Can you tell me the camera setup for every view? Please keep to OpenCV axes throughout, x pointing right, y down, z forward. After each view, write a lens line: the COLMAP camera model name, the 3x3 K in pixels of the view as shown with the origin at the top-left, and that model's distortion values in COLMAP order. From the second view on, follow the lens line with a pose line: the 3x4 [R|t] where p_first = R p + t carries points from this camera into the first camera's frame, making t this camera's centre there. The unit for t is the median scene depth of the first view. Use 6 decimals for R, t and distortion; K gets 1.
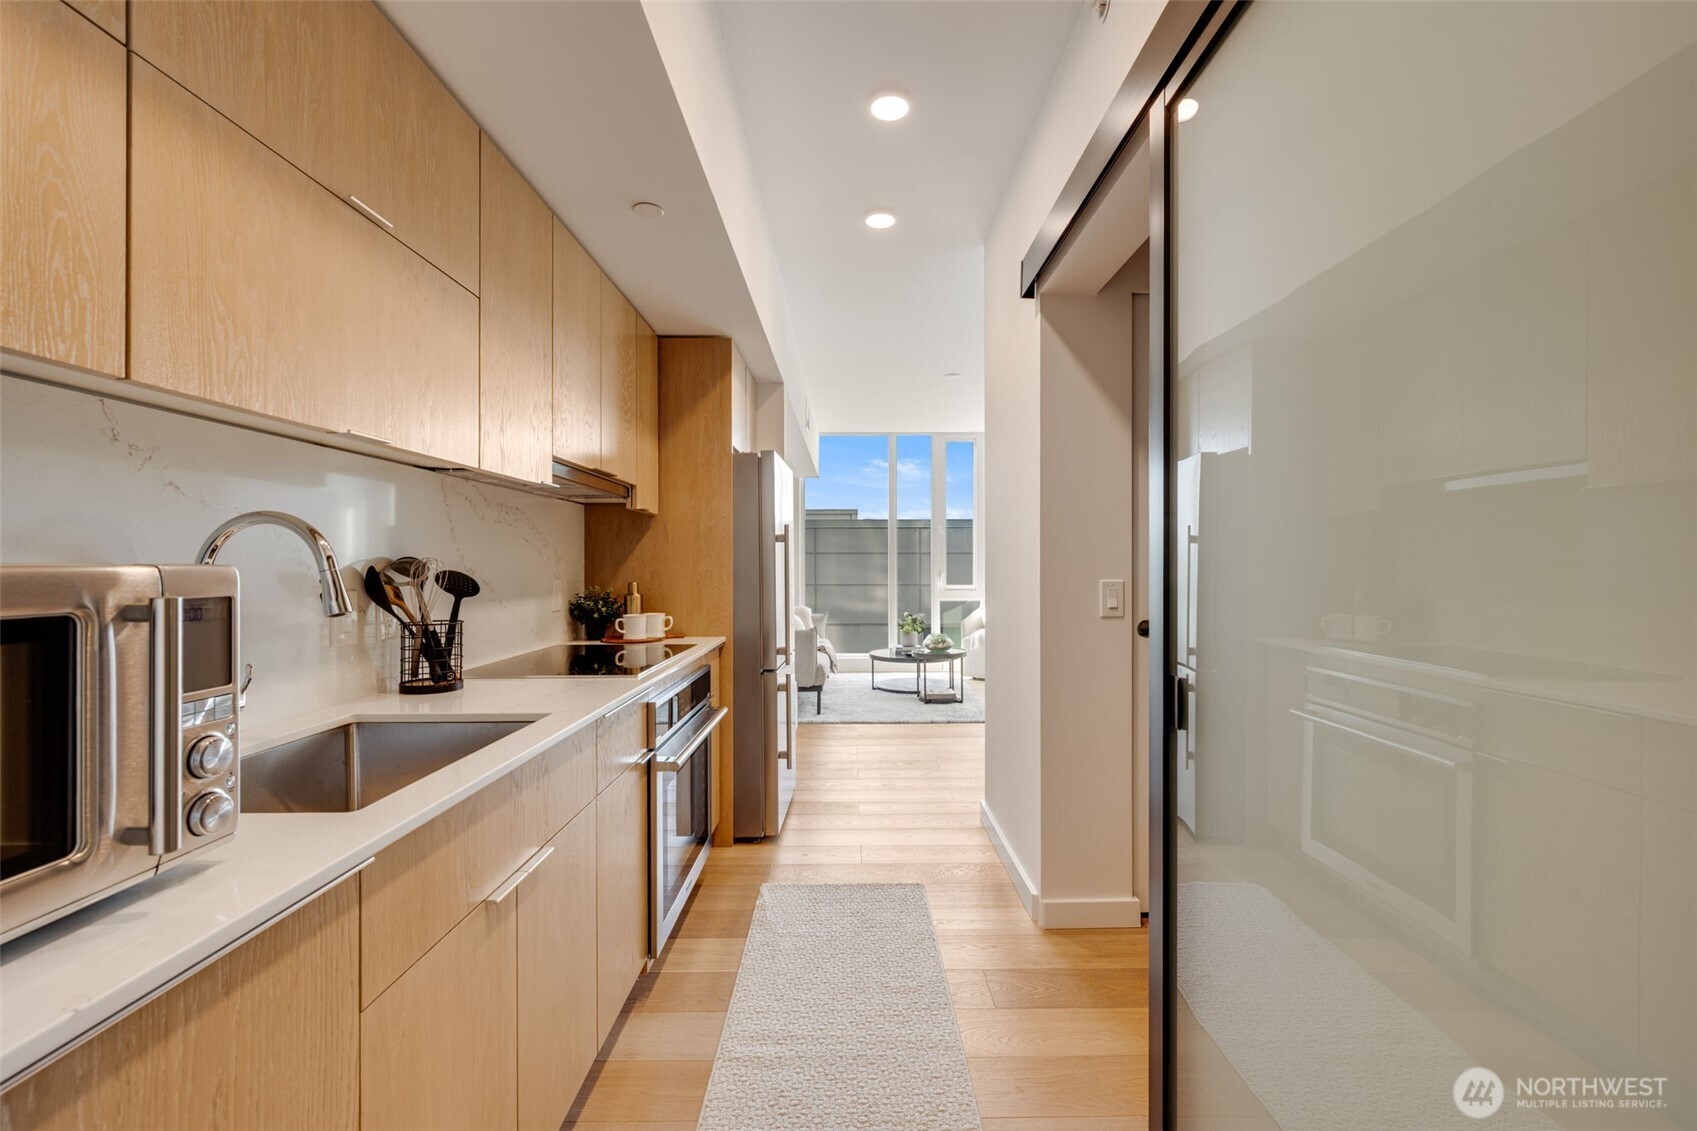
lens RADIAL K [[708.7, 0, 860.1], [0, 708.7, 562.6], [0, 0, 1]] dist [0.006284, 0.000455]
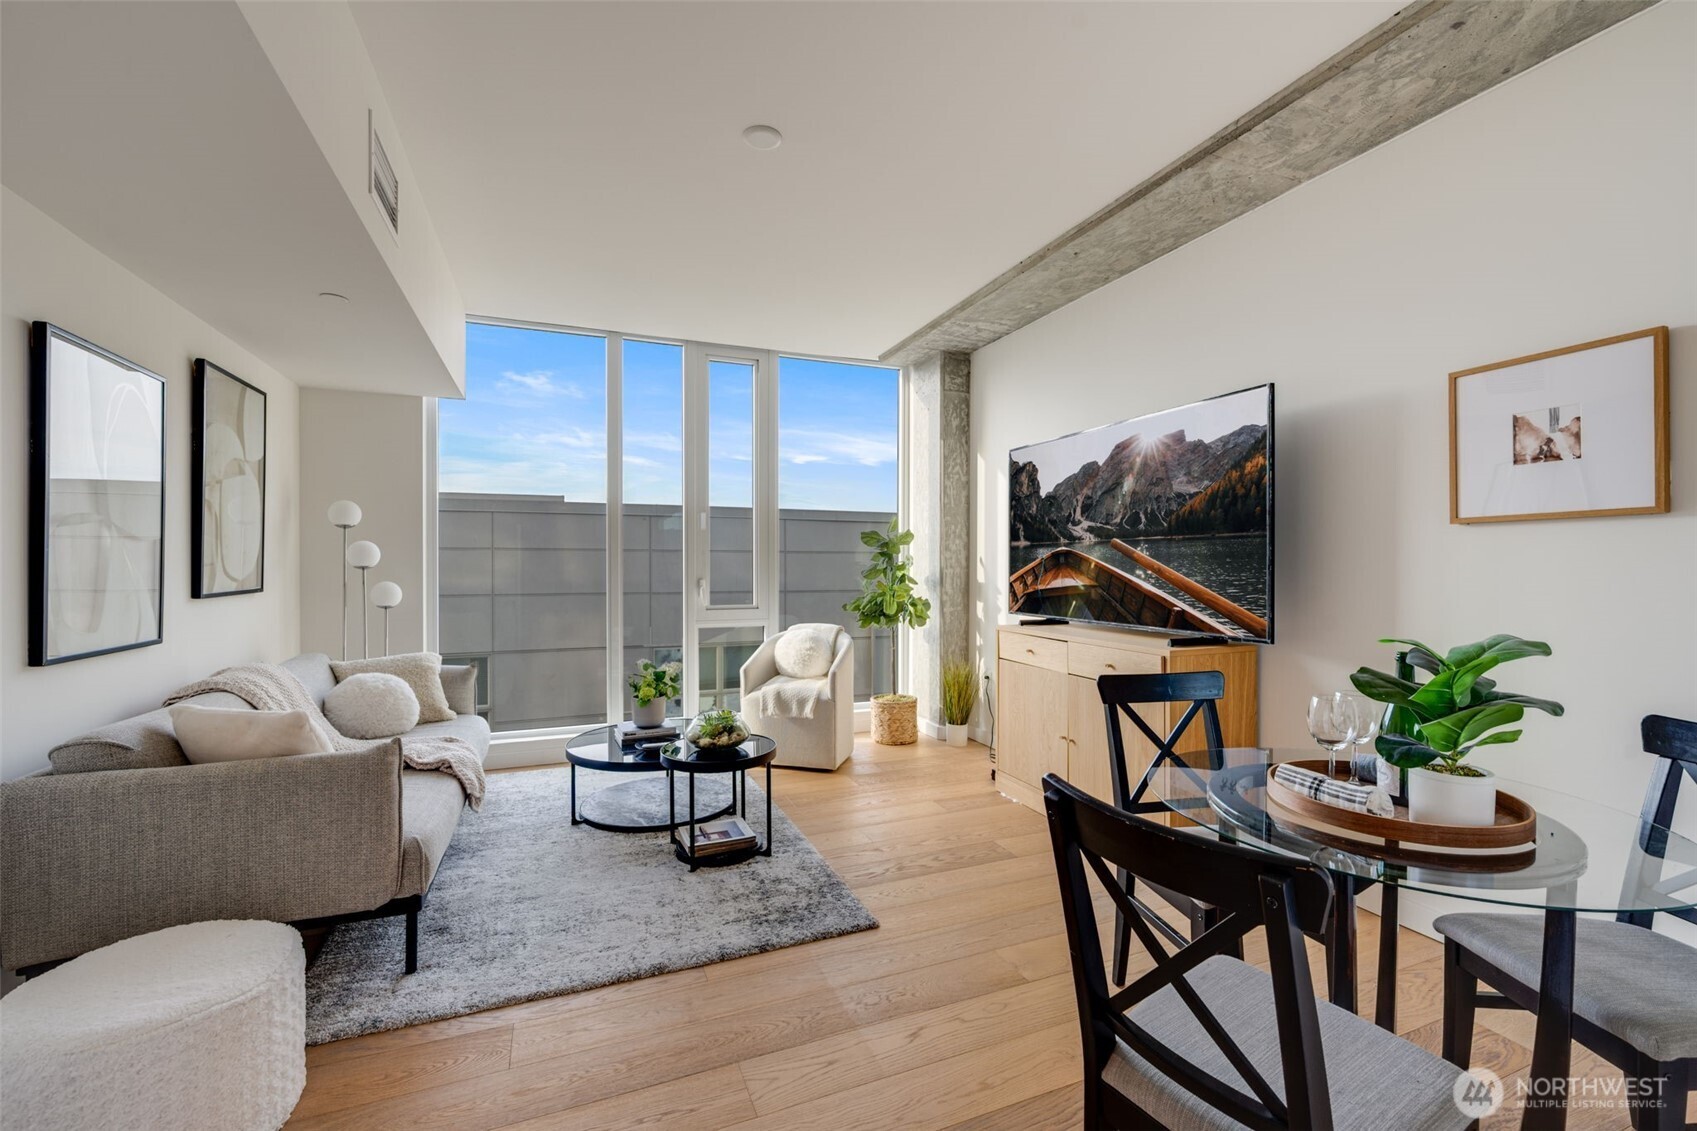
lens RADIAL K [[708.7, 0, 851.6], [0, 708.7, 579.9], [0, 0, 1]] dist [0.006284, 0.000455]
pose [[0.928845, -0.002711, 0.370458, 0.040707], [-0.005477, 0.999763, 0.021050, -0.000995], [-0.370428, -0.021581, 0.928611, 1.273769]]
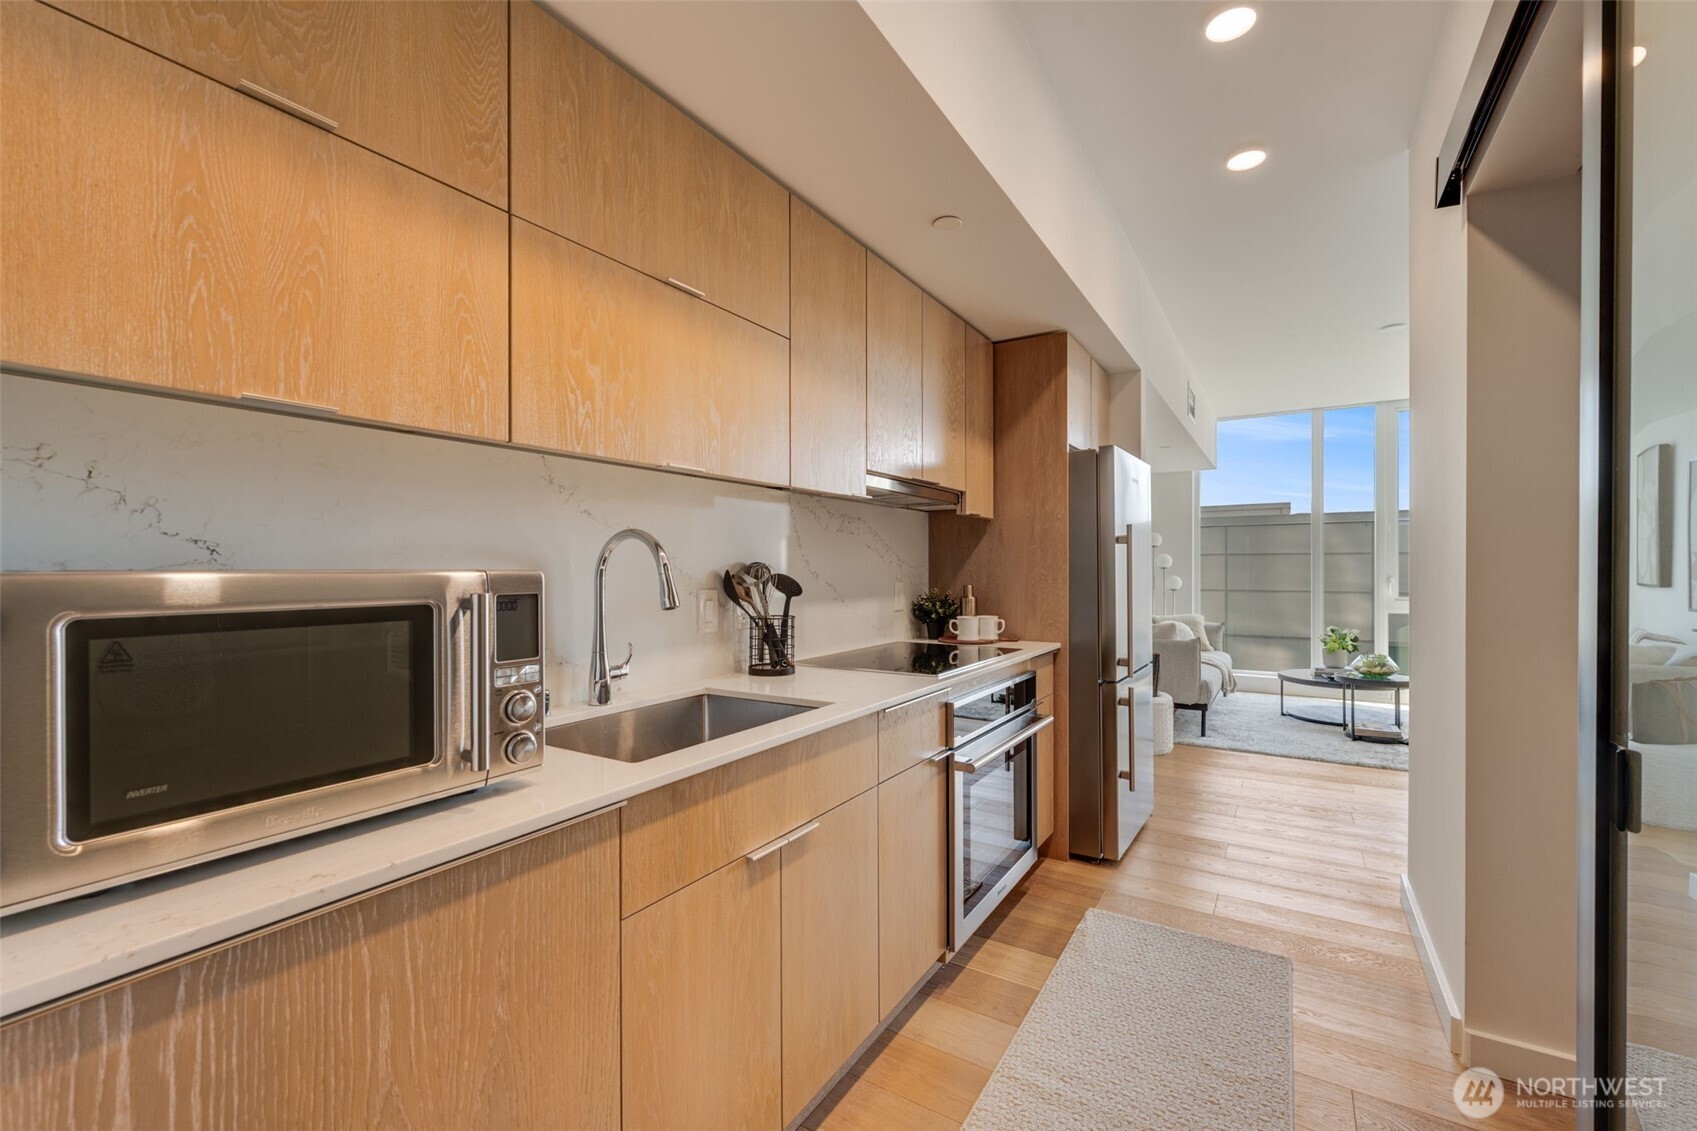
lens RADIAL K [[708.7, 0, 860.3], [0, 708.7, 570.8], [0, 0, 1]] dist [0.006284, 0.000455]
pose [[0.848533, 0.002558, -0.529136, 0.103952], [0.001638, 0.999971, 0.007461, -0.001601], [0.529140, -0.007198, 0.848504, 0.045905]]
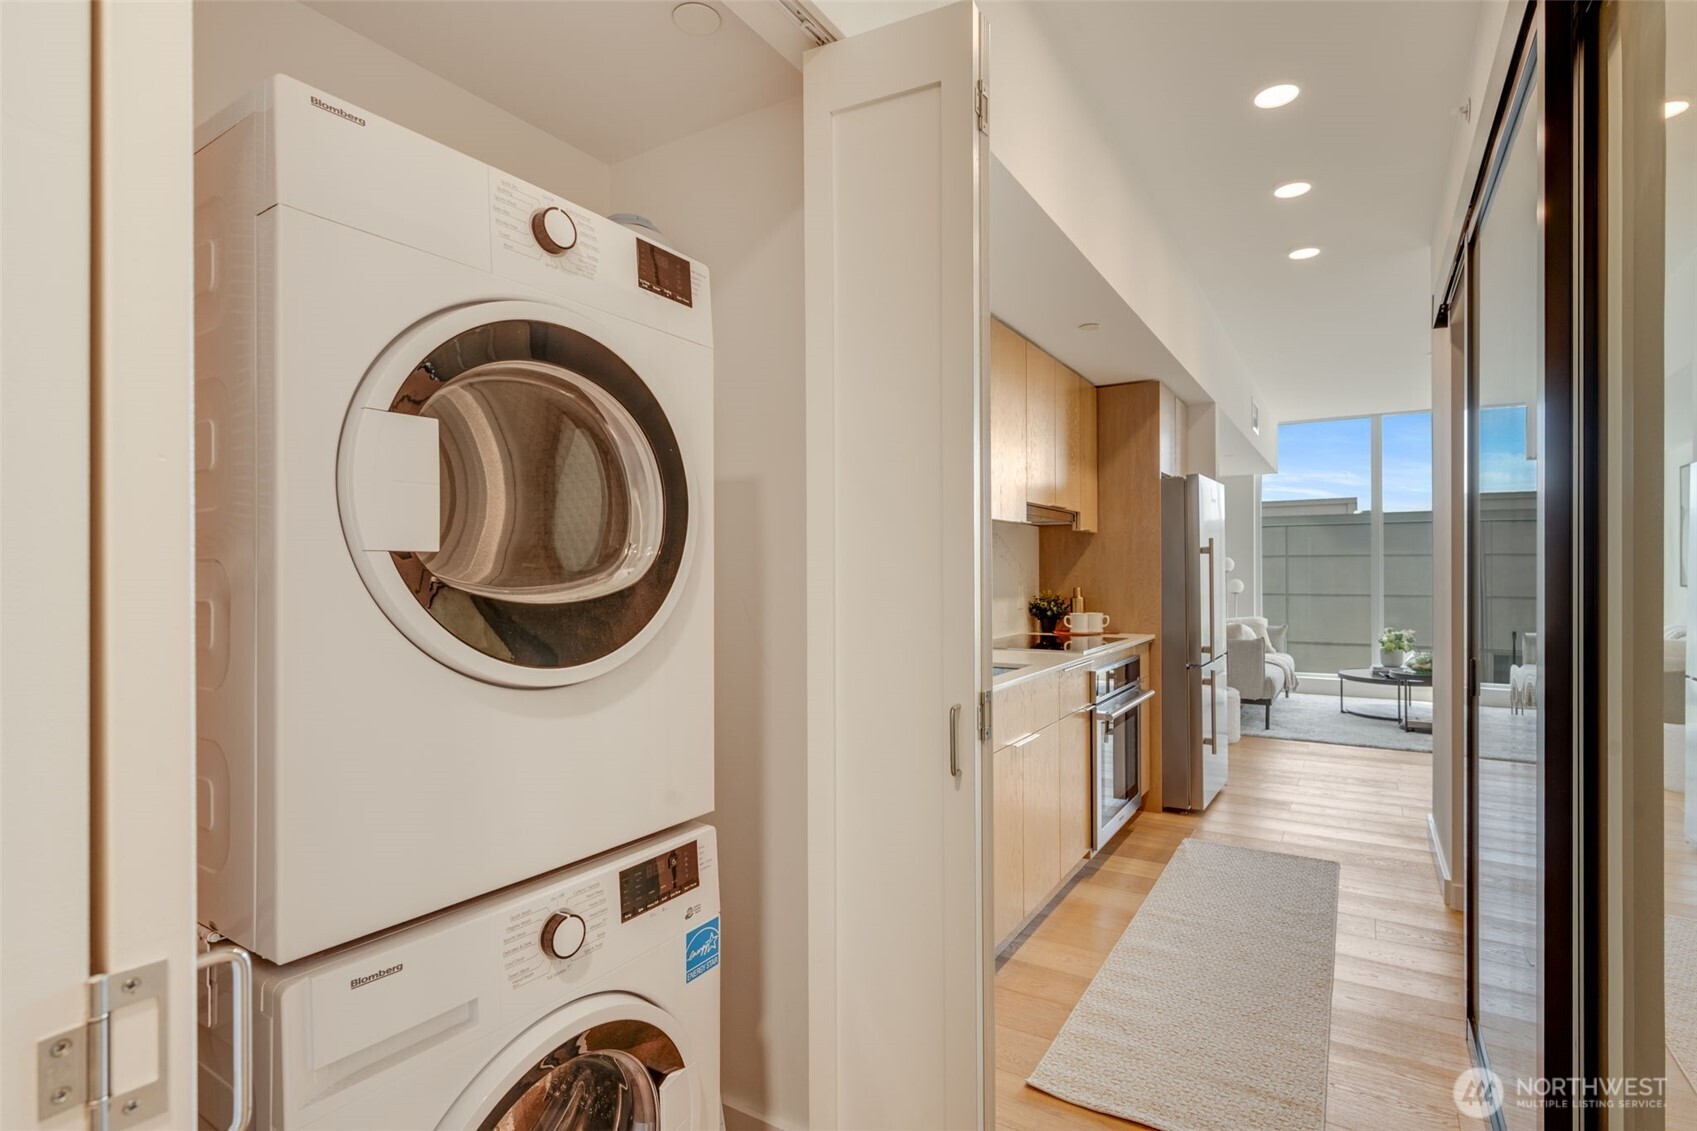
lens RADIAL K [[830.5, 0, 860.8], [0, 830.5, 570.3], [0, 0, 1]] dist [0.002658, 0.000142]
pose [[0.850374, -0.001625, -0.526176, 0.141753], [0.004055, 0.999986, 0.003466, -0.010744], [0.526163, -0.005081, 0.850369, -0.502250]]
